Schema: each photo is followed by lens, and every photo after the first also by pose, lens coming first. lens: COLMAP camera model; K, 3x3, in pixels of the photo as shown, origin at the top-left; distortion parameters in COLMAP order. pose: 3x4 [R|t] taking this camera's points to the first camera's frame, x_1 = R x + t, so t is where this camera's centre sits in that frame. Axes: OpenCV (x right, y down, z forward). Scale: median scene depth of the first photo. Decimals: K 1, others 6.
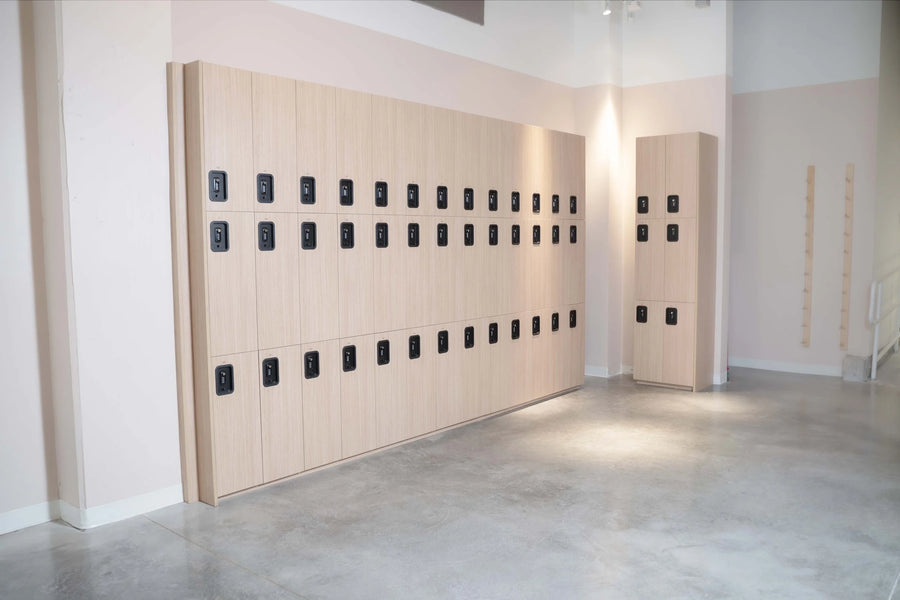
lens RADIAL K [[721.9, 0, 450.0], [0, 721.9, 300.0], [0, 0, 1]] dist [-0.080584, 0.006340]
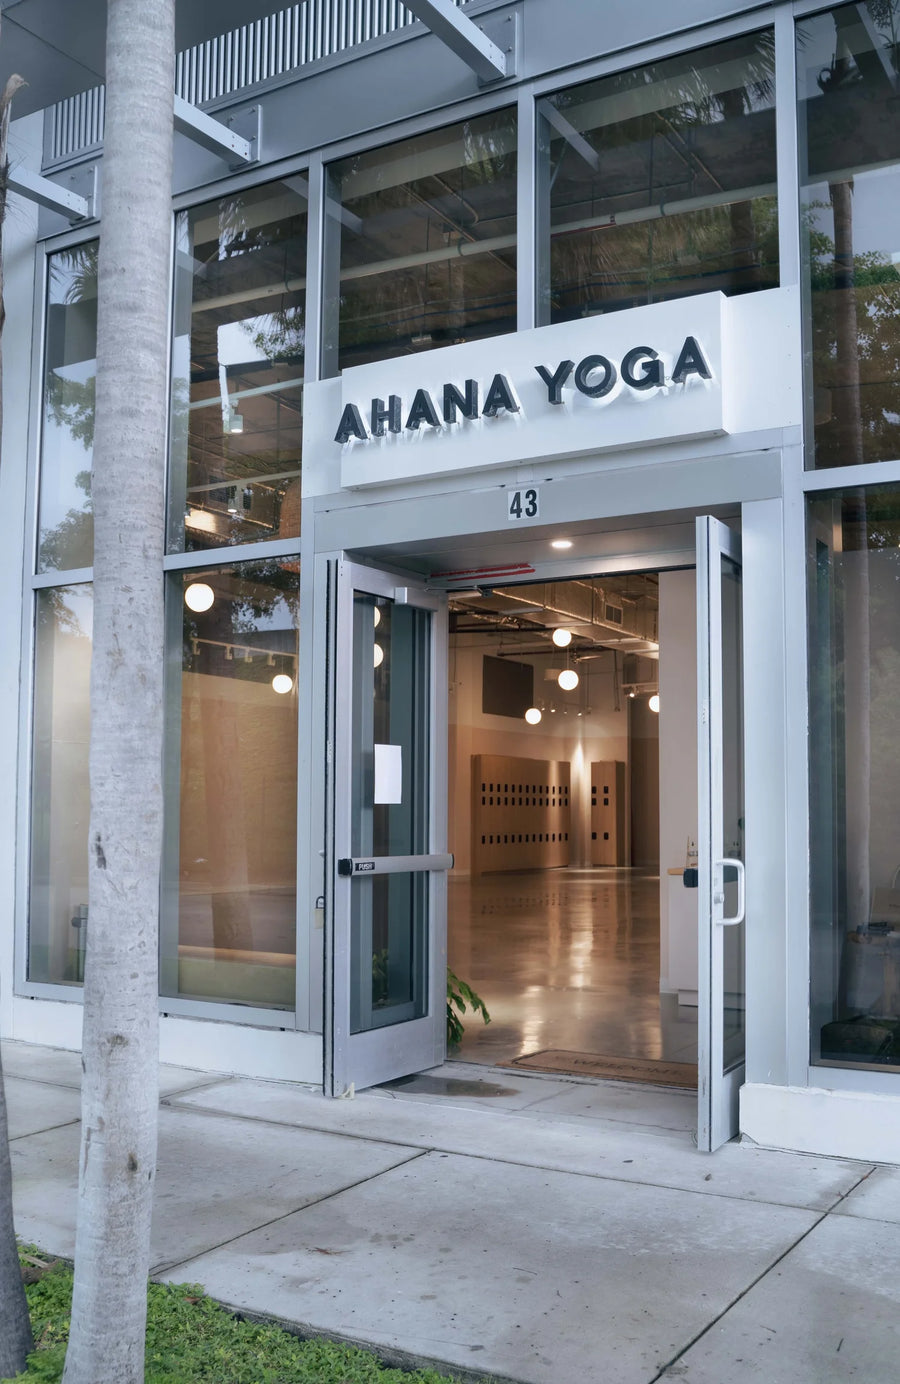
lens RADIAL K [[1303.5, 0, 450.0], [0, 1303.5, 692.0], [0, 0, 1]] dist [0.000196, -0.000035]
pose [[0.989219, 0.027784, 0.143781, -1.422315], [-0.002404, 0.984785, -0.173760, 0.510722], [-0.146421, 0.171541, 0.974235, -5.455657]]
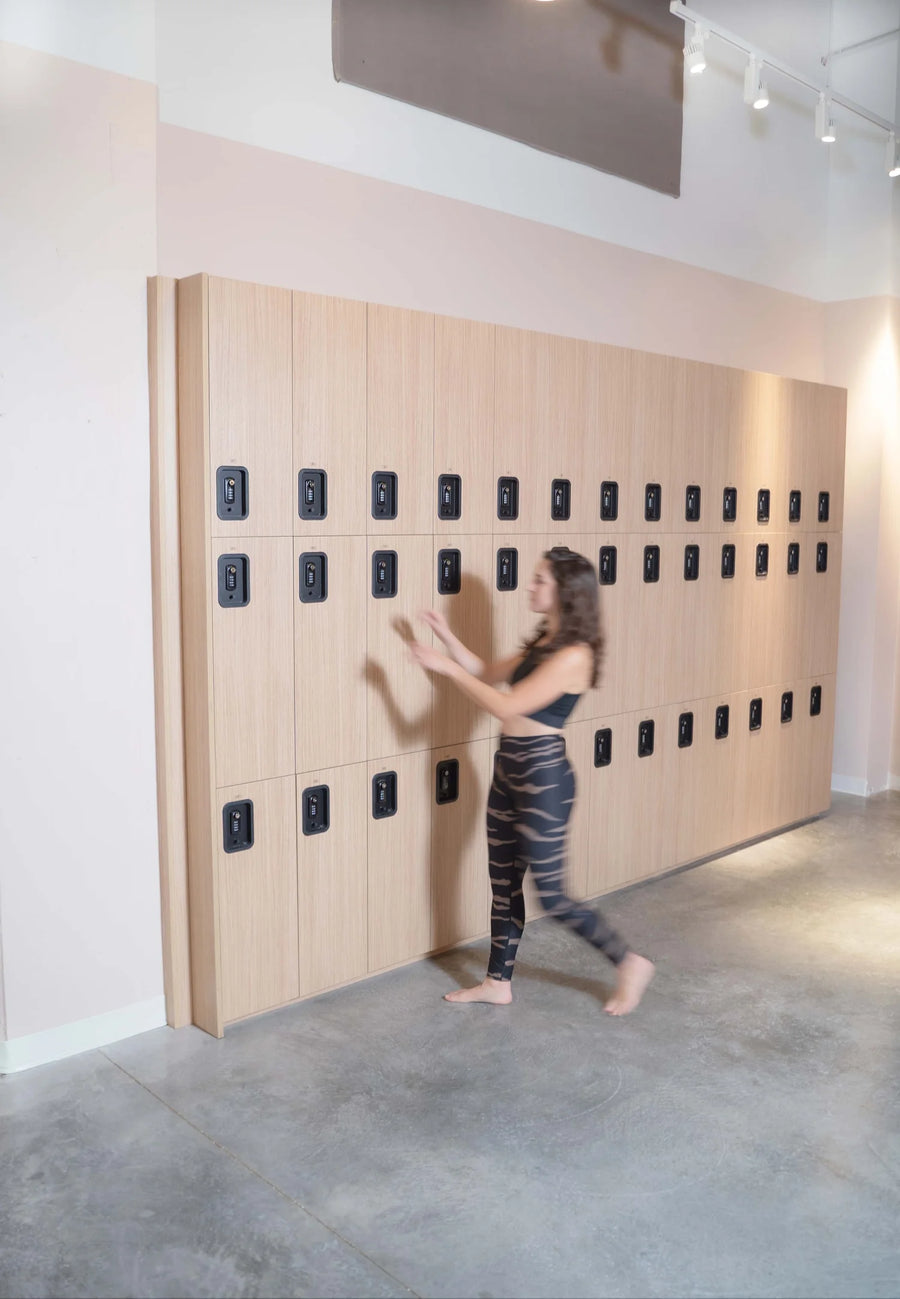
lens RADIAL K [[1100.8, 0, 450.0], [0, 1100.8, 649.5], [0, 0, 1]] dist [-0.090554, 0.001107]
pose [[0.993478, 0.028073, -0.110517, -0.047622], [-0.024193, 0.999048, 0.036298, -0.066216], [0.111431, -0.033387, 0.993211, 0.134301]]
